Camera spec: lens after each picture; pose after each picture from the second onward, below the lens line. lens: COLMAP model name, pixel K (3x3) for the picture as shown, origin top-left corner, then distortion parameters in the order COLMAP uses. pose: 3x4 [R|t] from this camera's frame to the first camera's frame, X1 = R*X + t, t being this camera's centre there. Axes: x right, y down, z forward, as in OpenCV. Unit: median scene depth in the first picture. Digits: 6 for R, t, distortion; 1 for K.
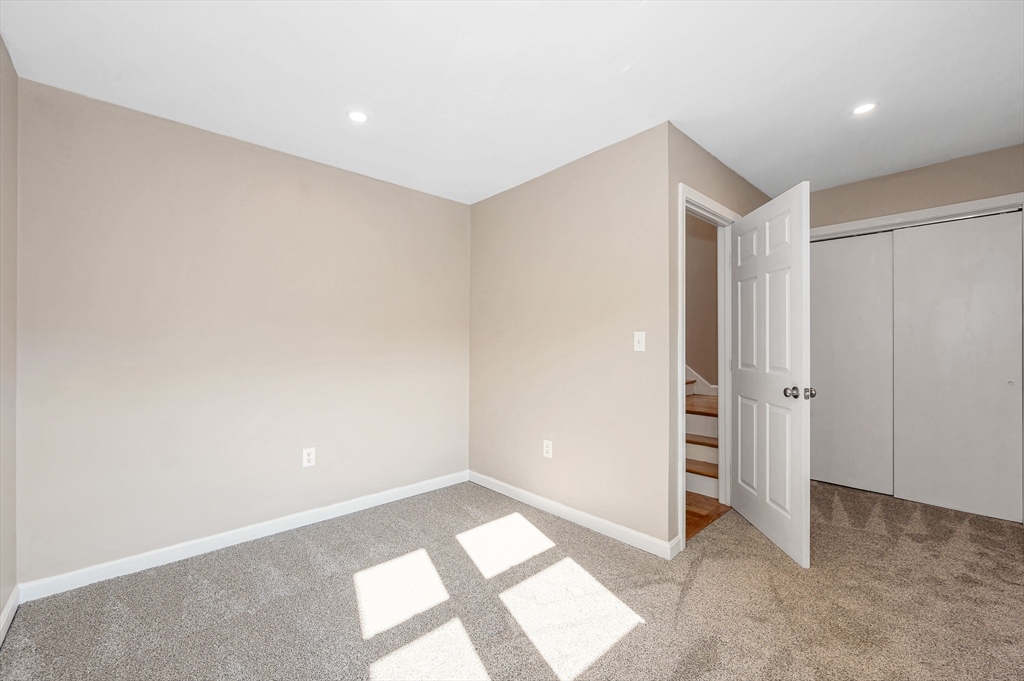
lens RADIAL K [[414.0, 0, 507.4], [0, 414.0, 340.2], [0, 0, 1]] dist [0.001313, -0.000719]
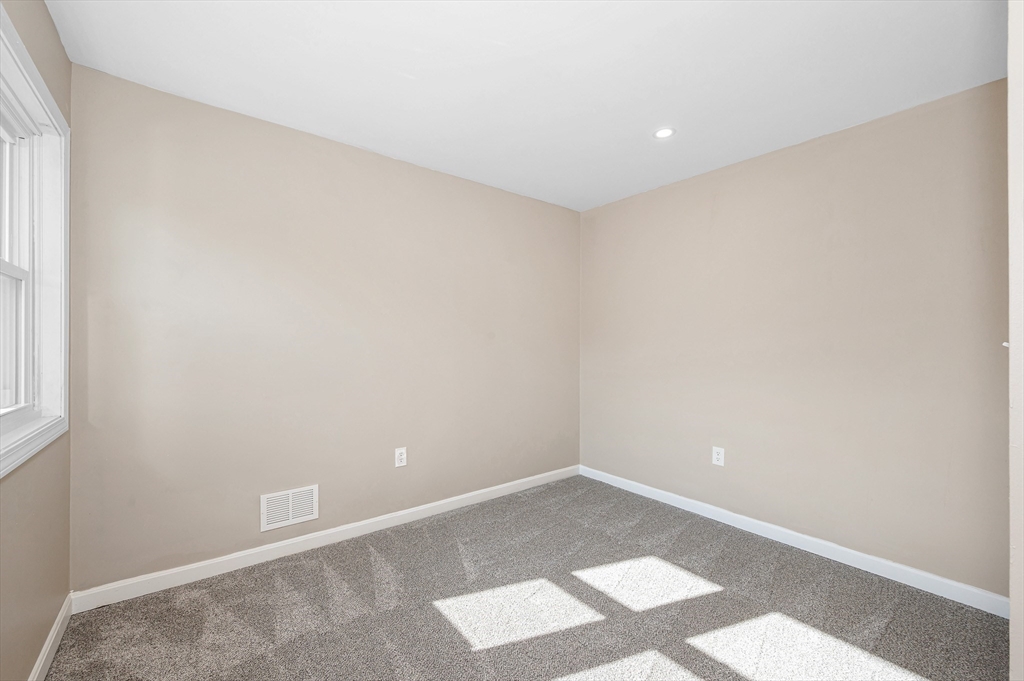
lens RADIAL K [[414.0, 0, 507.7], [0, 414.0, 344.3], [0, 0, 1]] dist [0.001313, -0.000719]
pose [[-0.076541, -0.006609, -0.997045, 0.736270], [-0.001650, 0.999978, -0.006502, 0.012873], [0.997065, 0.001147, -0.076550, 0.685337]]
